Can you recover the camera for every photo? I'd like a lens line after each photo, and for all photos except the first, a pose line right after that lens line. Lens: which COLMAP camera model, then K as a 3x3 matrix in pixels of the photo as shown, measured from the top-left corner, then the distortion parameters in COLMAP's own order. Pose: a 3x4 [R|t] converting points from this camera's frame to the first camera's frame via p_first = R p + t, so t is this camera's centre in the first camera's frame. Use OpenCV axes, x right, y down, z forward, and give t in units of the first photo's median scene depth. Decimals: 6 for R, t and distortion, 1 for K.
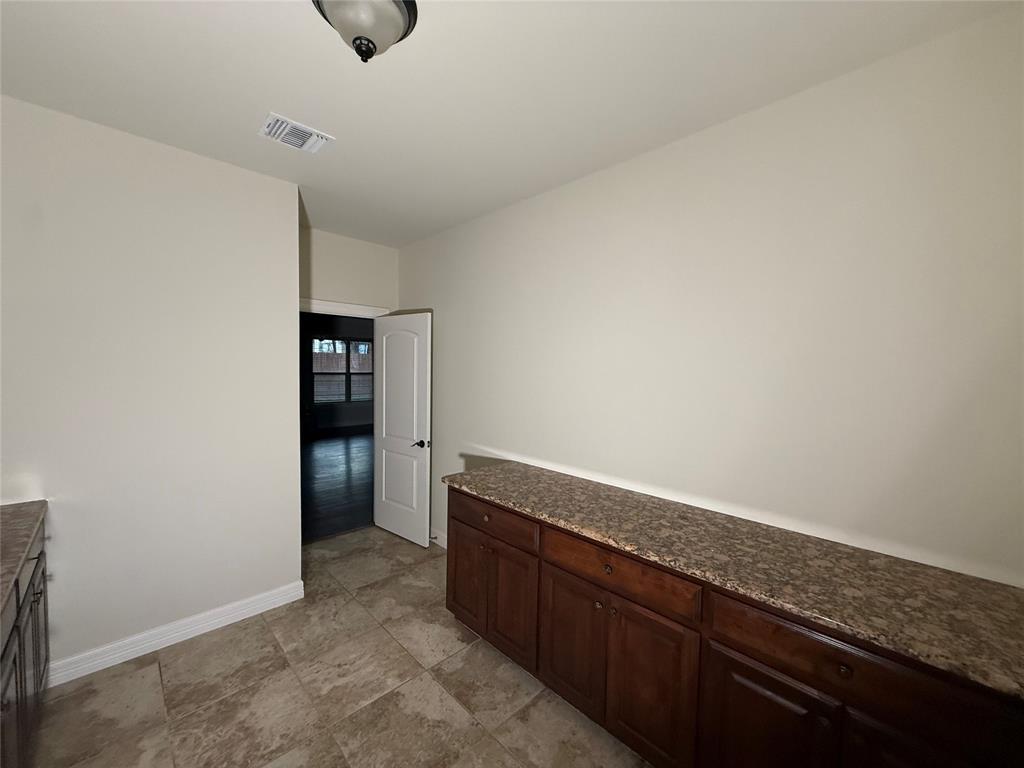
lens RADIAL K [[407.2, 0, 510.1], [0, 407.2, 393.2], [0, 0, 1]] dist [0.012038, -0.000106]
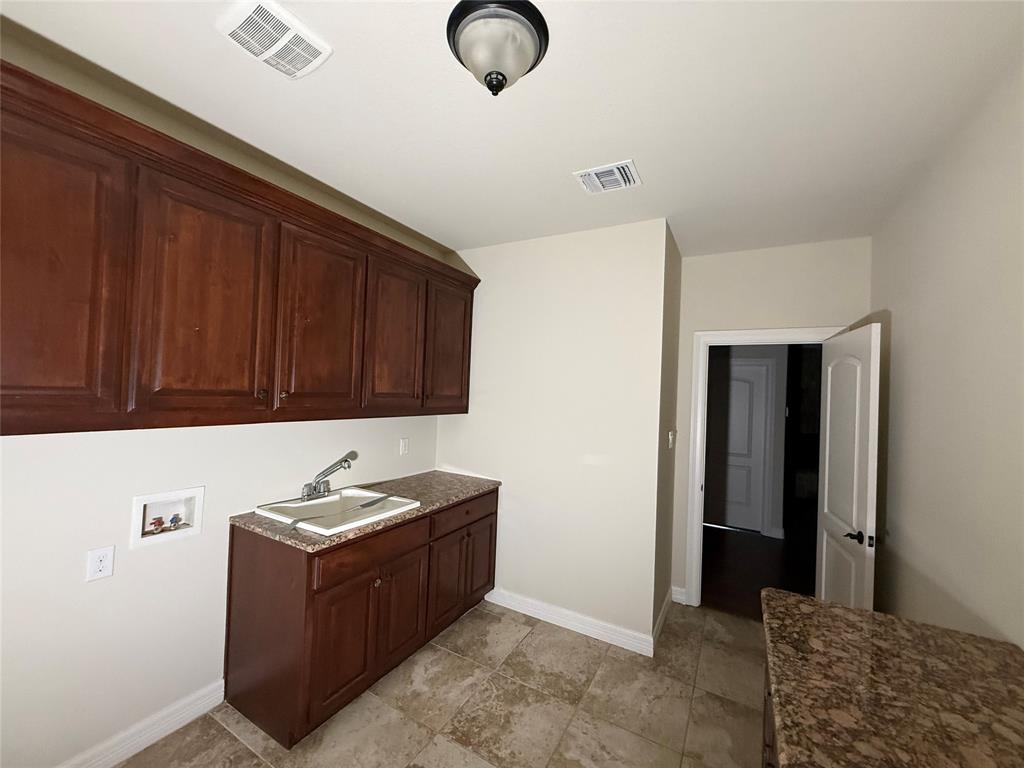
lens RADIAL K [[407.2, 0, 510.1], [0, 407.2, 393.2], [0, 0, 1]] dist [0.012038, -0.000106]
pose [[0.283421, -0.007266, -0.958968, 0.344186], [-0.092597, 0.995092, -0.034907, -0.030589], [0.954515, 0.098691, 0.281357, 0.464819]]
